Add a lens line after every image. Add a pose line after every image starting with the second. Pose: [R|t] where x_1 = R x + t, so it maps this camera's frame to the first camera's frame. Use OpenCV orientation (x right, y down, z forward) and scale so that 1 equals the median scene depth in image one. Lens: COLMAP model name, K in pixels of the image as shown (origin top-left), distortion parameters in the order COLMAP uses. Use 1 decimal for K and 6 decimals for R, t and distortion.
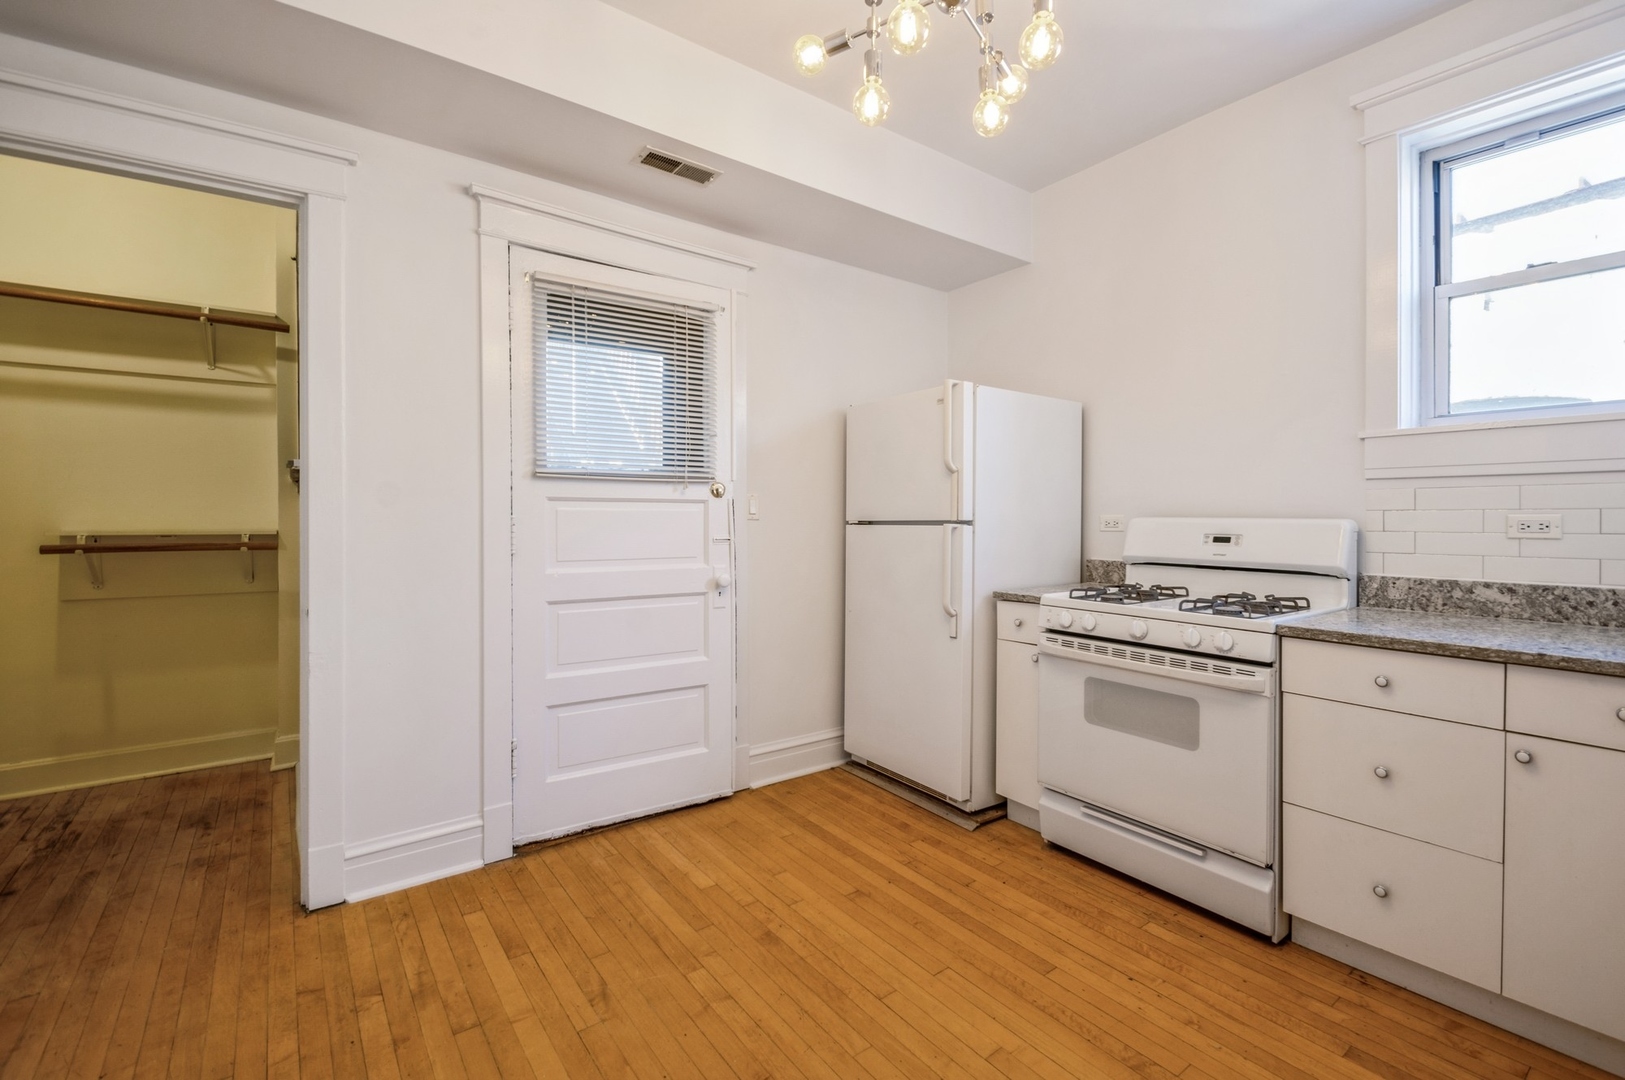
lens RADIAL K [[711.5, 0, 814.5], [0, 711.5, 518.6], [0, 0, 1]] dist [0.013950, -0.012059]
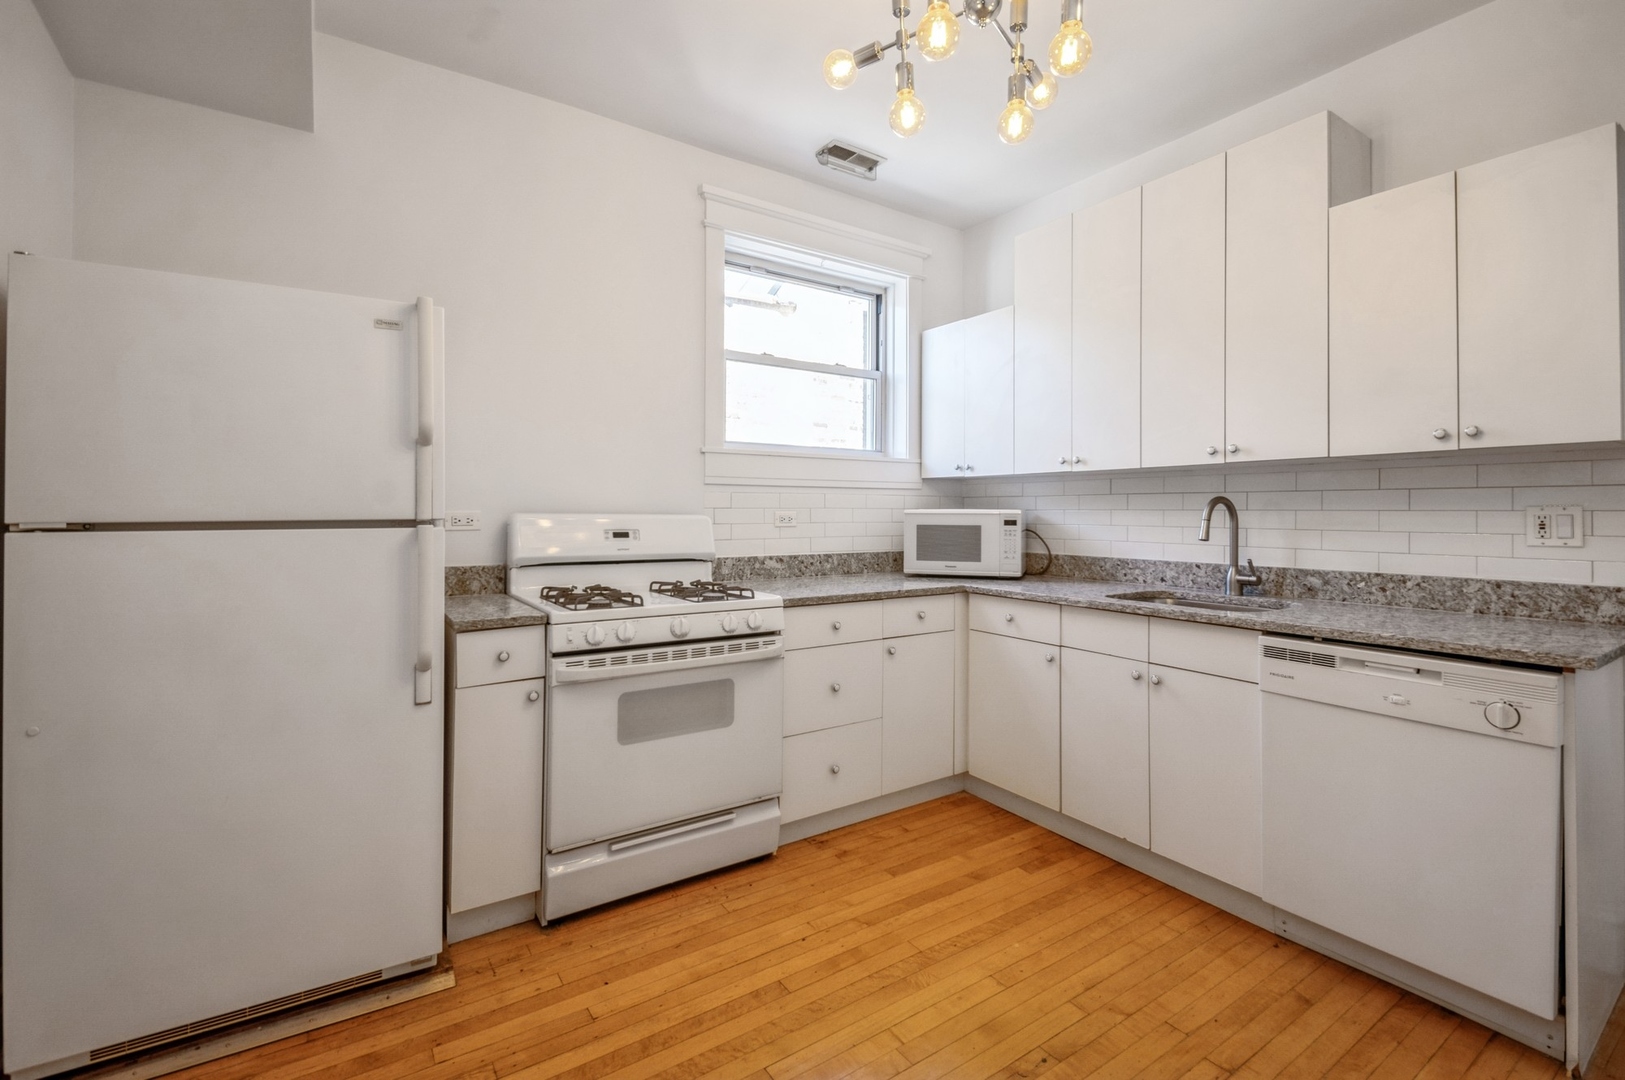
lens RADIAL K [[711.5, 0, 838.1], [0, 711.5, 506.1], [0, 0, 1]] dist [0.013950, -0.012059]
pose [[0.034206, 0.008625, 0.999378, -0.581947], [0.001611, 0.999961, -0.008685, -0.004059], [-0.999414, 0.001907, 0.034191, 0.821860]]
